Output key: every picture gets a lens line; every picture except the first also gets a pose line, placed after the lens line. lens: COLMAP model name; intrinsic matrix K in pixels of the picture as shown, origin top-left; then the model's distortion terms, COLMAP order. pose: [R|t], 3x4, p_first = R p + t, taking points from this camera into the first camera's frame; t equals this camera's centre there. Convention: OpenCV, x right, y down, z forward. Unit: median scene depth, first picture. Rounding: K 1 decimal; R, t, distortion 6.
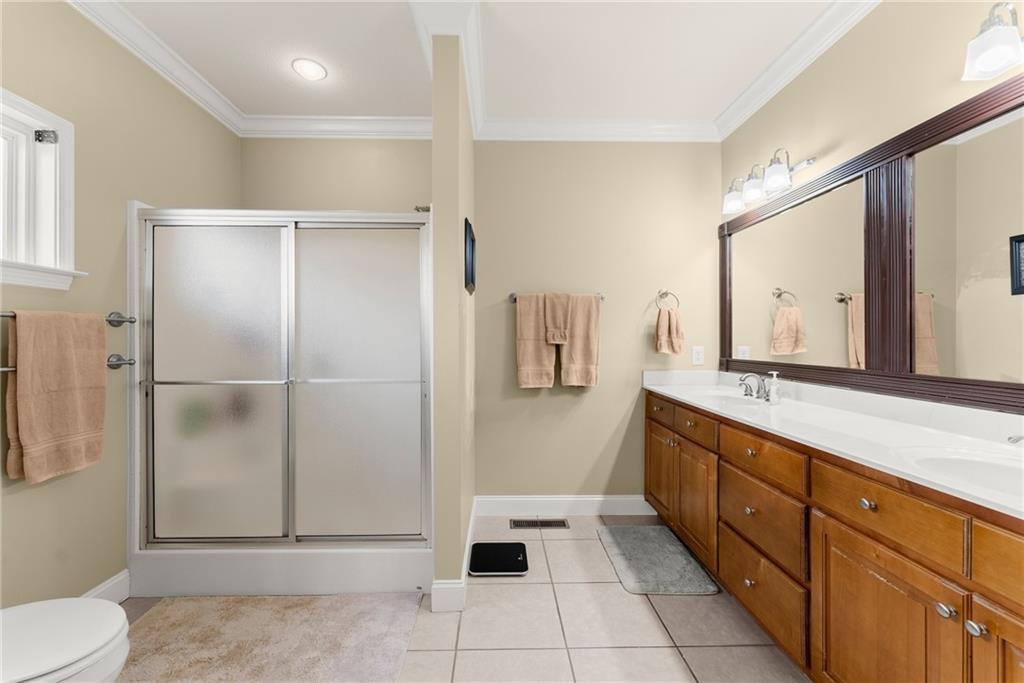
lens RADIAL K [[420.5, 0, 511.0], [0, 420.5, 339.3], [0, 0, 1]] dist [0.000715, 0.000401]
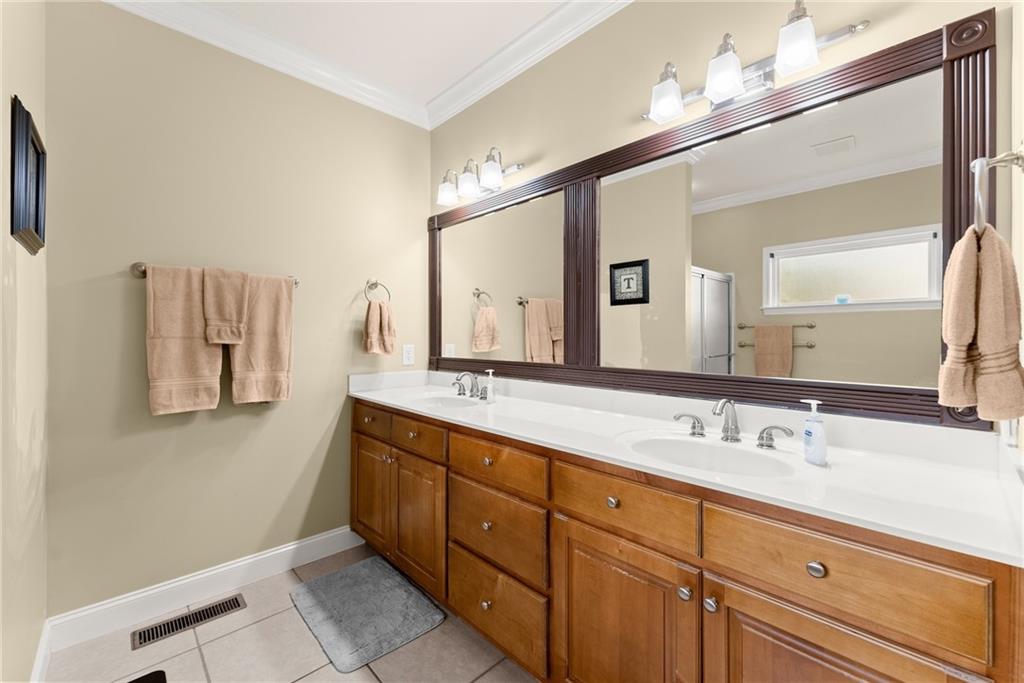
lens RADIAL K [[420.5, 0, 511.7], [0, 420.5, 336.6], [0, 0, 1]] dist [0.000715, 0.000401]
pose [[0.744439, 0.000855, 0.667690, -0.000299], [-0.000024, 0.999999, -0.001254, 0.000074], [-0.667691, 0.000918, 0.744438, 0.208530]]
